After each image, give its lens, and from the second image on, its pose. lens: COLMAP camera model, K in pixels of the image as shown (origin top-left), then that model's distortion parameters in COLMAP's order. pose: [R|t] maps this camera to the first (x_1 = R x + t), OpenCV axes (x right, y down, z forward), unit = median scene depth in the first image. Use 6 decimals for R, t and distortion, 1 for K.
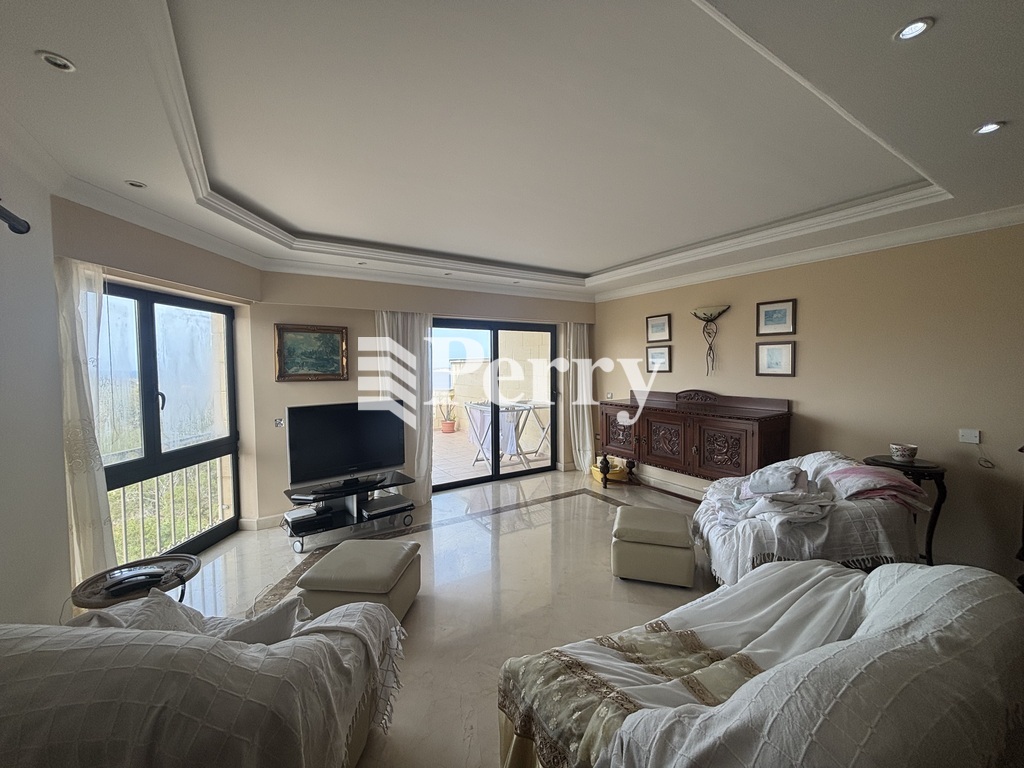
lens RADIAL K [[410.7, 0, 516.2], [0, 410.7, 381.6], [0, 0, 1]] dist [-0.006265, 0.001008]
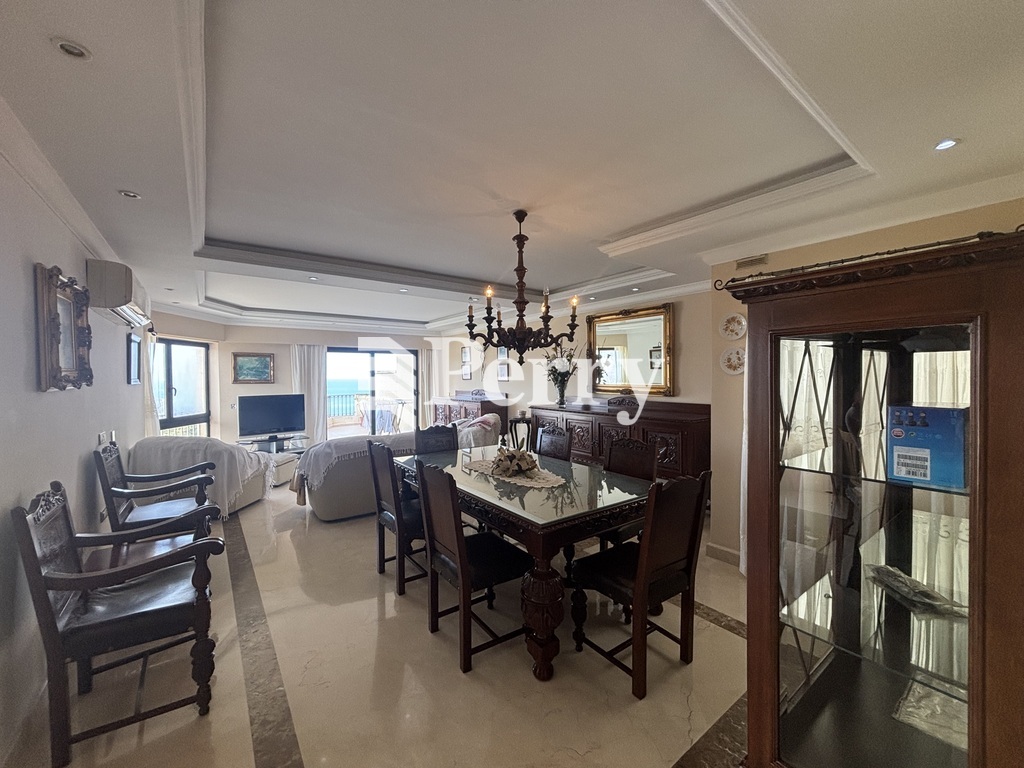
lens RADIAL K [[410.7, 0, 513.1], [0, 410.7, 380.5], [0, 0, 1]] dist [-0.006265, 0.001008]
pose [[0.996074, 0.001976, 0.088499, 0.507159], [0.000125, 0.999718, -0.023727, 0.029259], [-0.088521, 0.023645, 0.995794, -0.941523]]
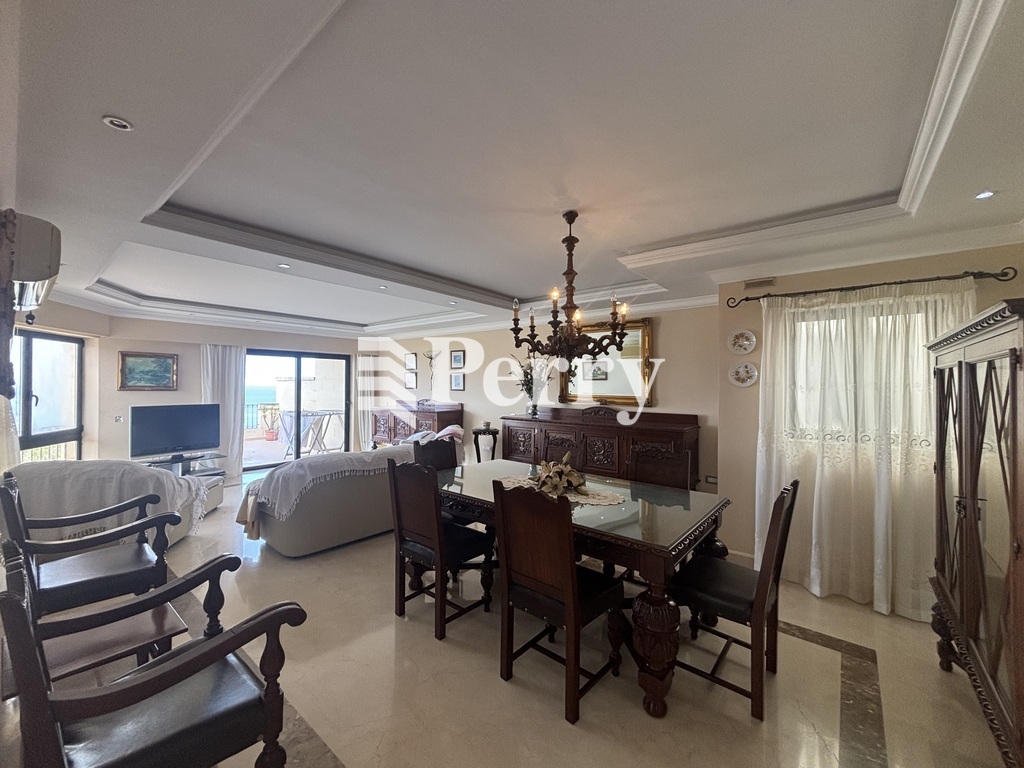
lens RADIAL K [[410.7, 0, 514.6], [0, 410.7, 380.6], [0, 0, 1]] dist [-0.006265, 0.001008]
pose [[0.945430, 0.019324, 0.325253, 0.275118], [-0.003933, 0.998844, -0.047911, 0.028669], [-0.325802, 0.044017, 0.944413, -0.834406]]
